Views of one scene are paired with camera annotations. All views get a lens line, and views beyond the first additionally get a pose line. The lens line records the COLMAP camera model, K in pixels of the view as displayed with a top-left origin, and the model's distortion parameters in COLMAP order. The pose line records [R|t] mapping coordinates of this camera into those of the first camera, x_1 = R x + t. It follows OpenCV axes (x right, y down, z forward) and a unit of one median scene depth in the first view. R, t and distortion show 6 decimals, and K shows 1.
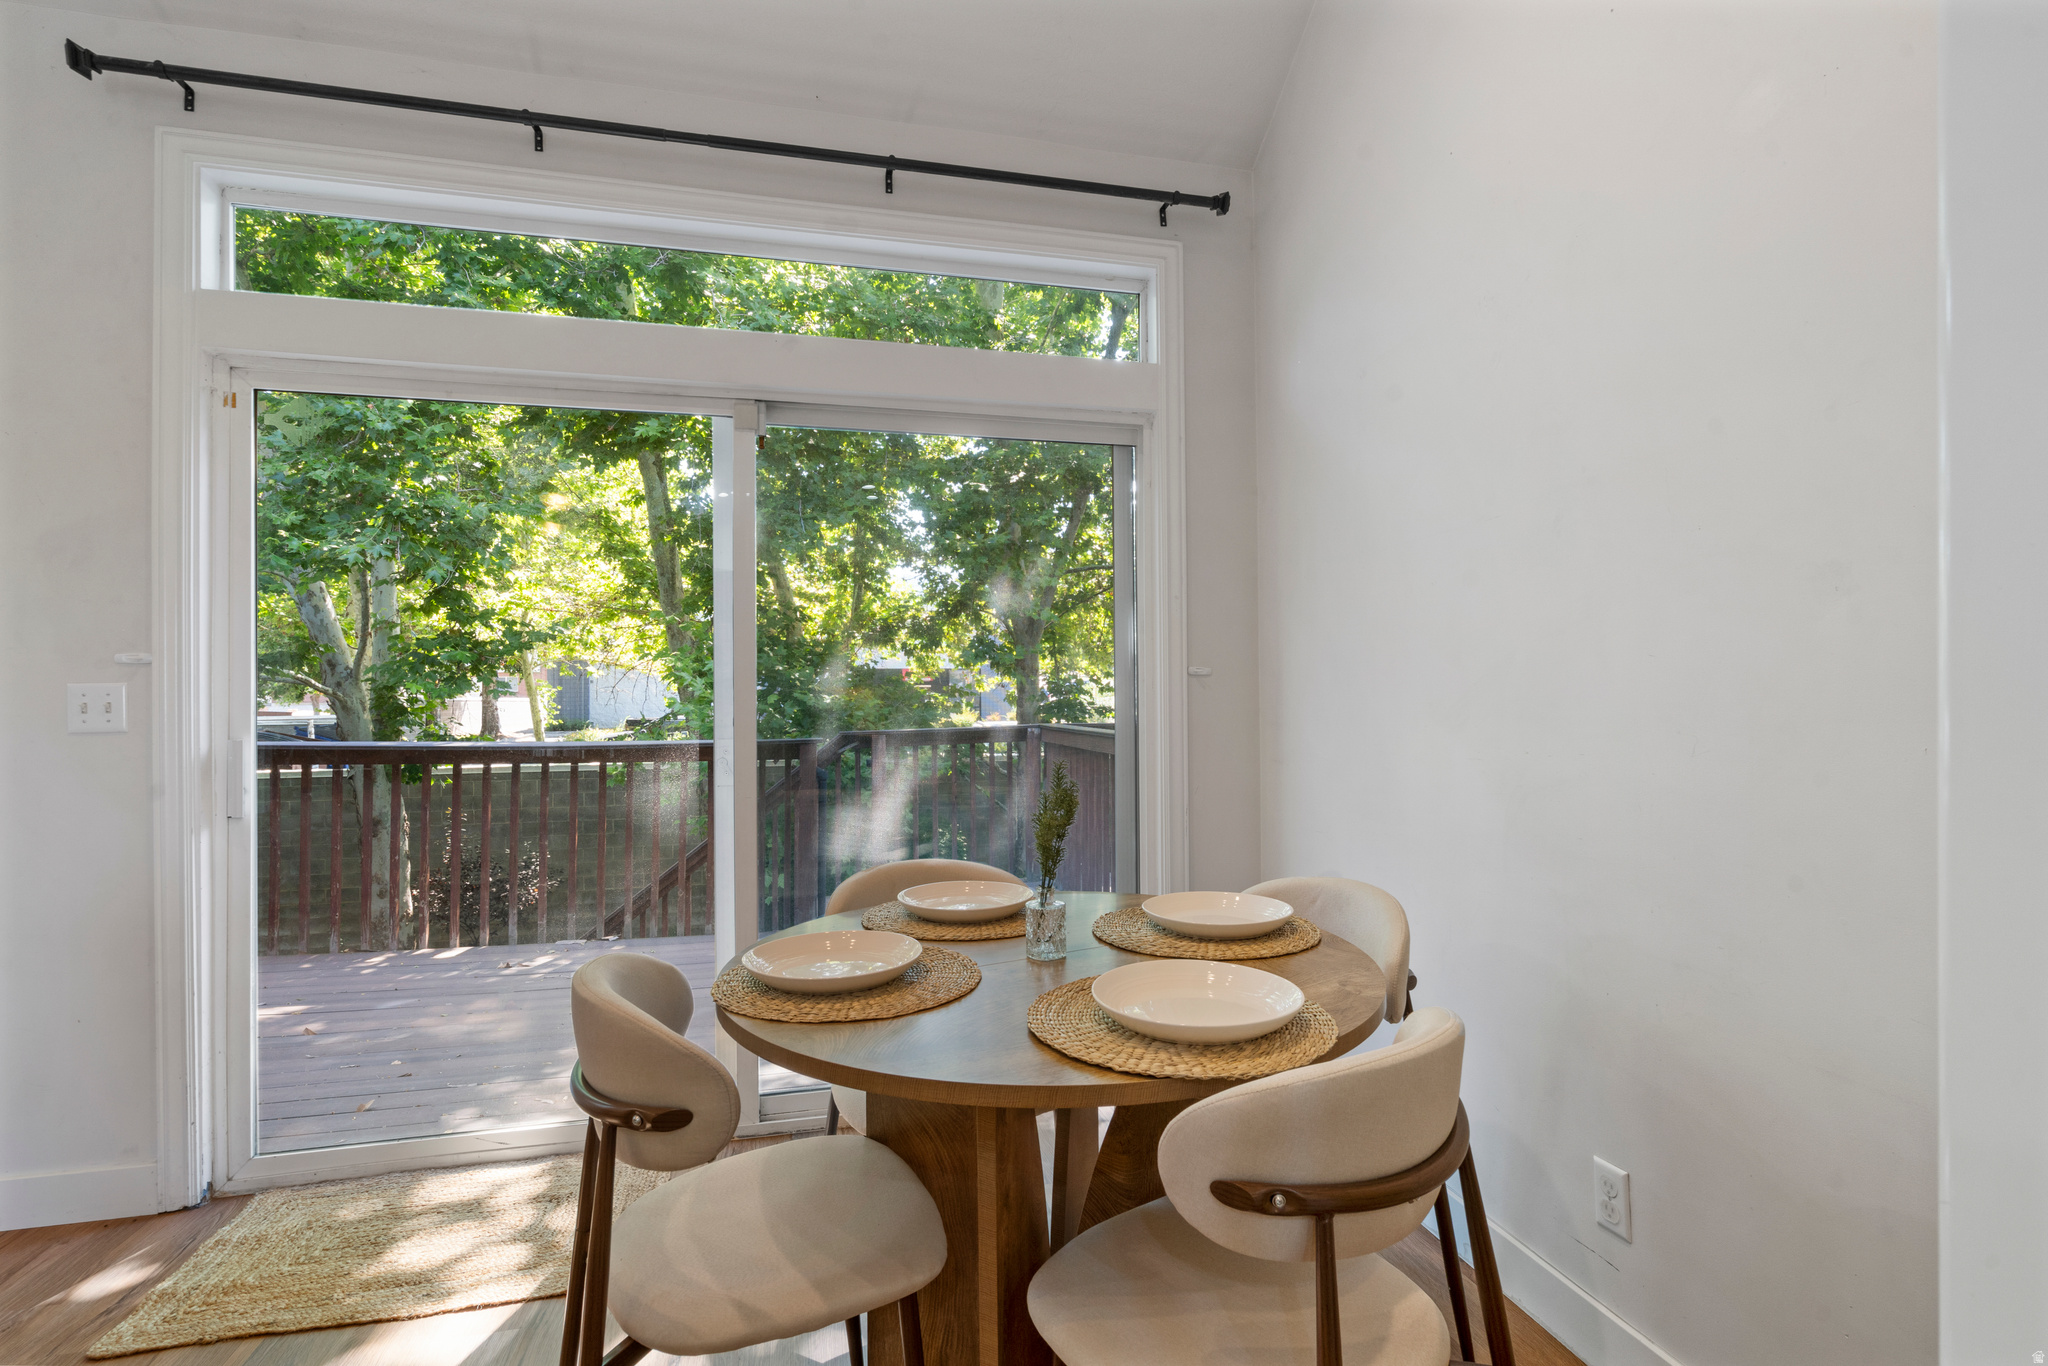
lens RADIAL K [[931.2, 0, 1024.0], [0, 931.2, 683.0], [0, 0, 1]] dist [0.000615, 0.001171]
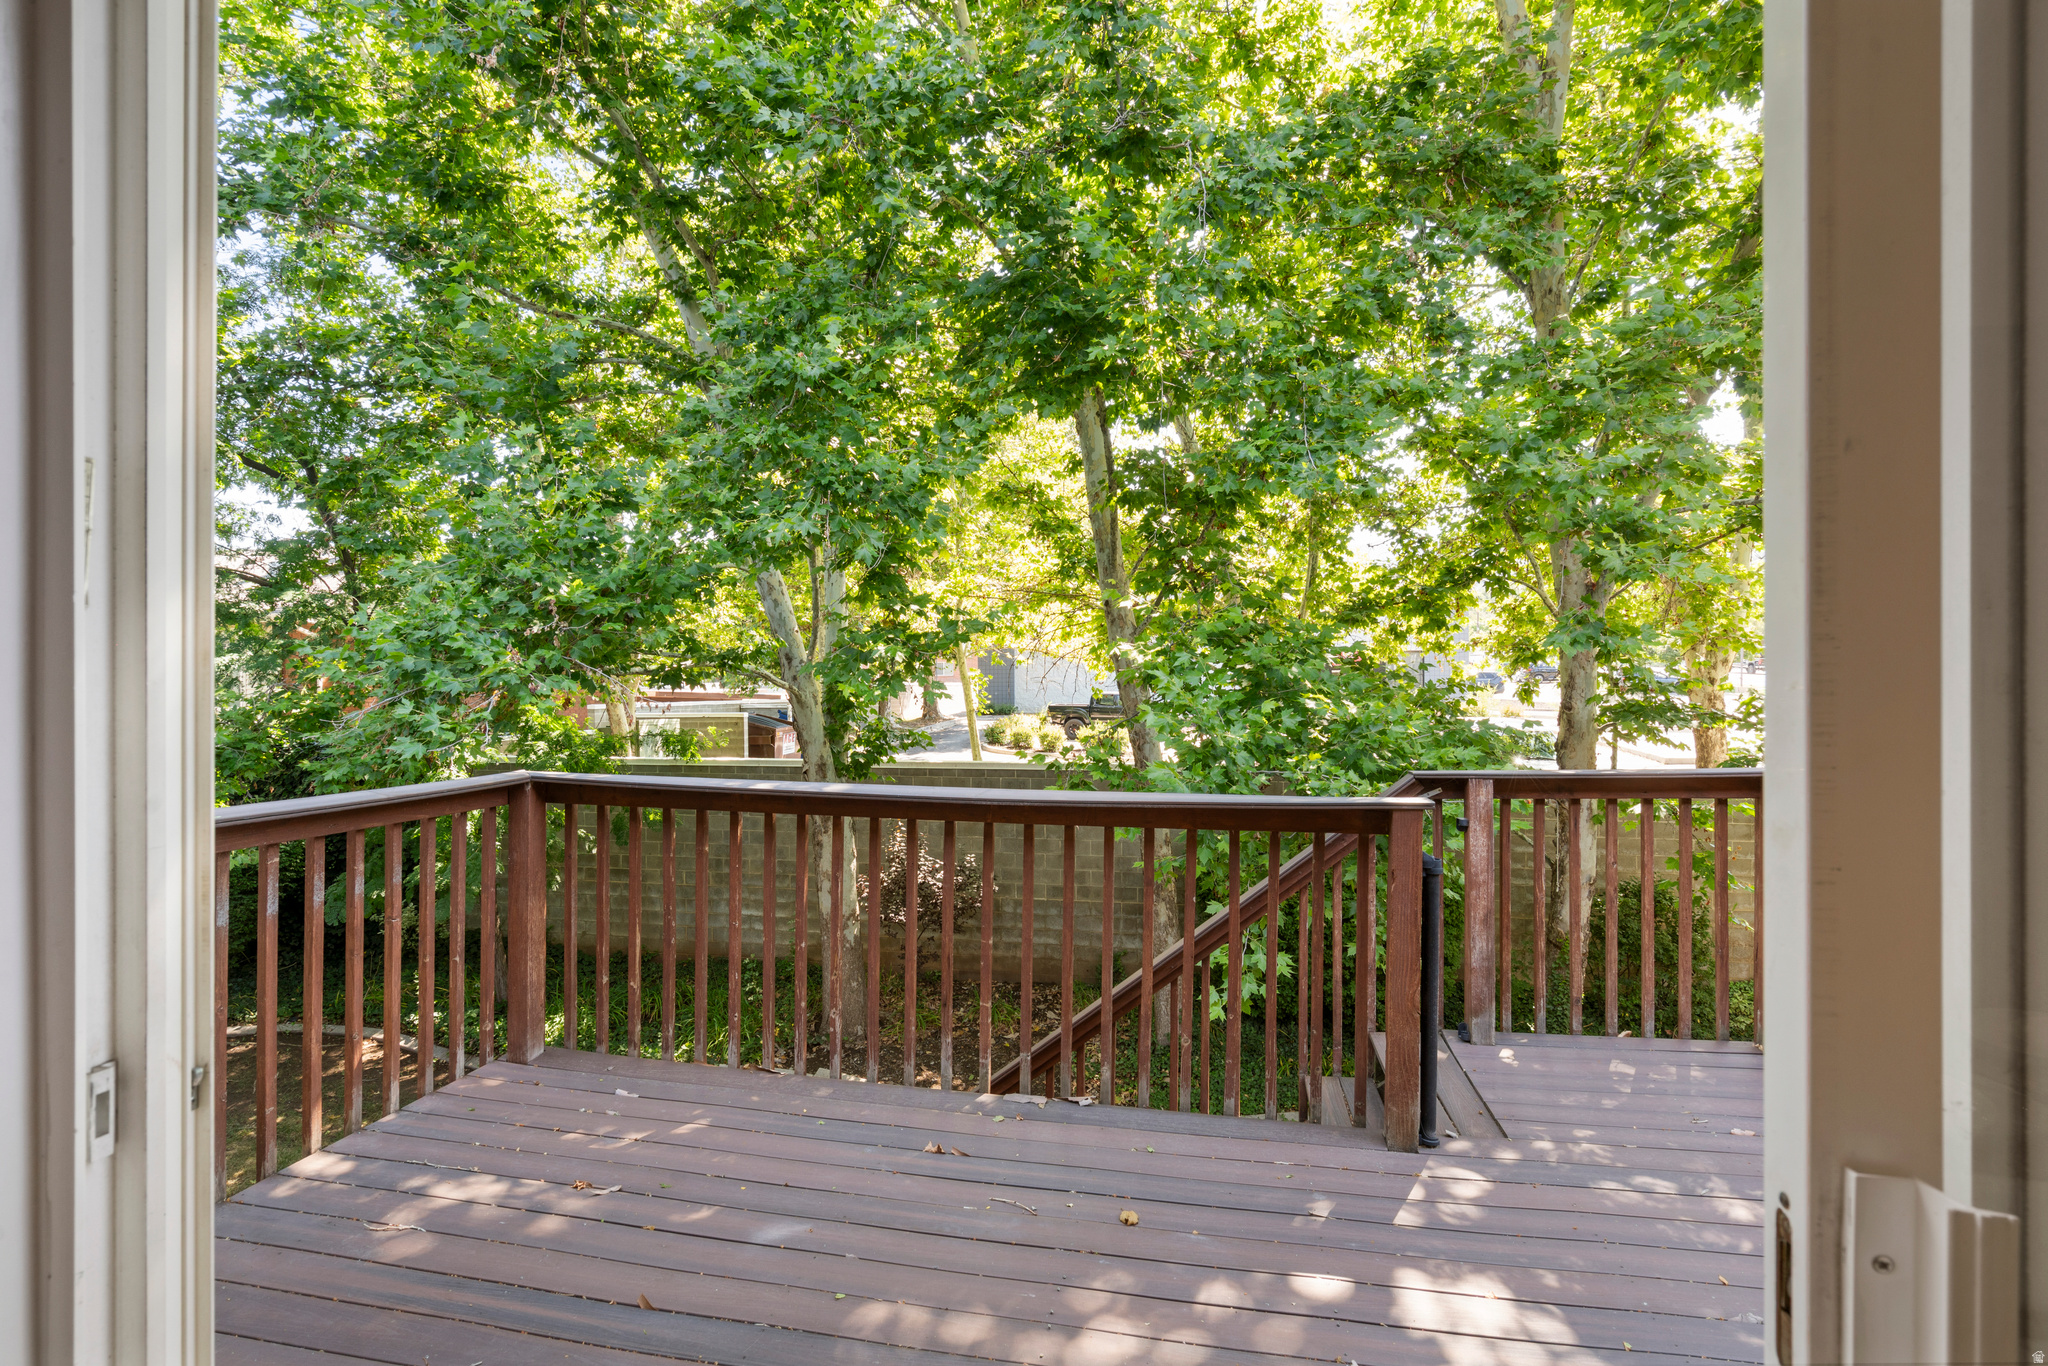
lens RADIAL K [[945.2, 0, 1024.0], [0, 945.2, 683.0], [0, 0, 1]] dist [-0.014753, 0.010839]
pose [[0.912109, 0.004246, -0.409926, -0.087852], [0.003452, 0.999831, 0.018037, -0.009196], [0.409934, -0.017867, 0.911940, 0.159564]]
